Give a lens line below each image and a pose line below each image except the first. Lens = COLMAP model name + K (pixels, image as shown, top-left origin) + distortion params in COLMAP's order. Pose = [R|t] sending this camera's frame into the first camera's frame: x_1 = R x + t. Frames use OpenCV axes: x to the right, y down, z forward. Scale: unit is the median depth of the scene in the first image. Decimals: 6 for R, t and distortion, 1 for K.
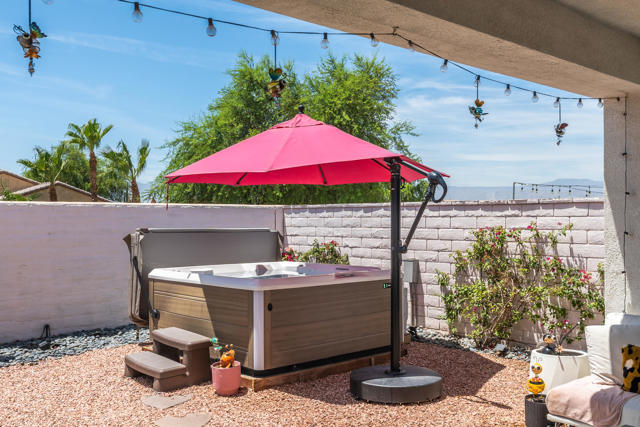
lens RADIAL K [[652.6, 0, 320.0], [0, 652.6, 213.5], [0, 0, 1]] dist [-0.001336, 0.002986]
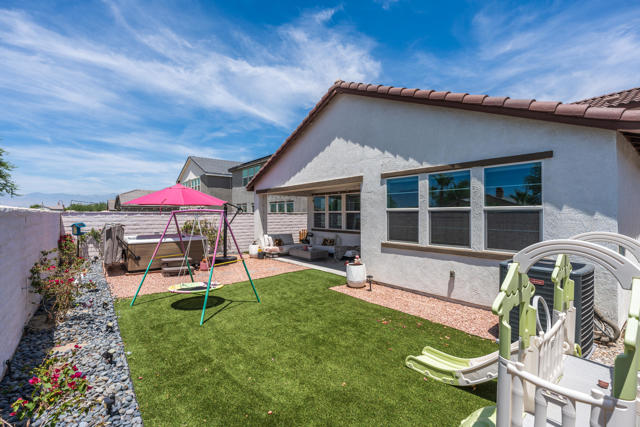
lens RADIAL K [[290.7, 0, 320.0], [0, 290.7, 213.5], [0, 0, 1]] dist [0.000439, 0.000038]
pose [[0.065742, 0.006188, 0.997817, -1.357689], [-0.007992, 0.999952, -0.005675, -0.010035], [-0.997805, -0.007602, 0.065789, 0.277167]]
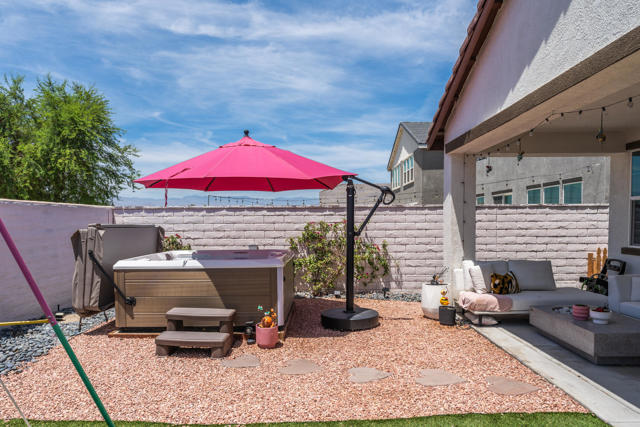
lens RADIAL K [[439.9, 0, 320.0], [0, 439.9, 213.5], [0, 0, 1]] dist [0.006940, 0.002523]
pose [[0.680564, 0.011263, 0.732602, -0.614083], [-0.000845, 0.999893, -0.014587, 0.018359], [-0.732688, 0.009309, 0.680501, 0.278259]]
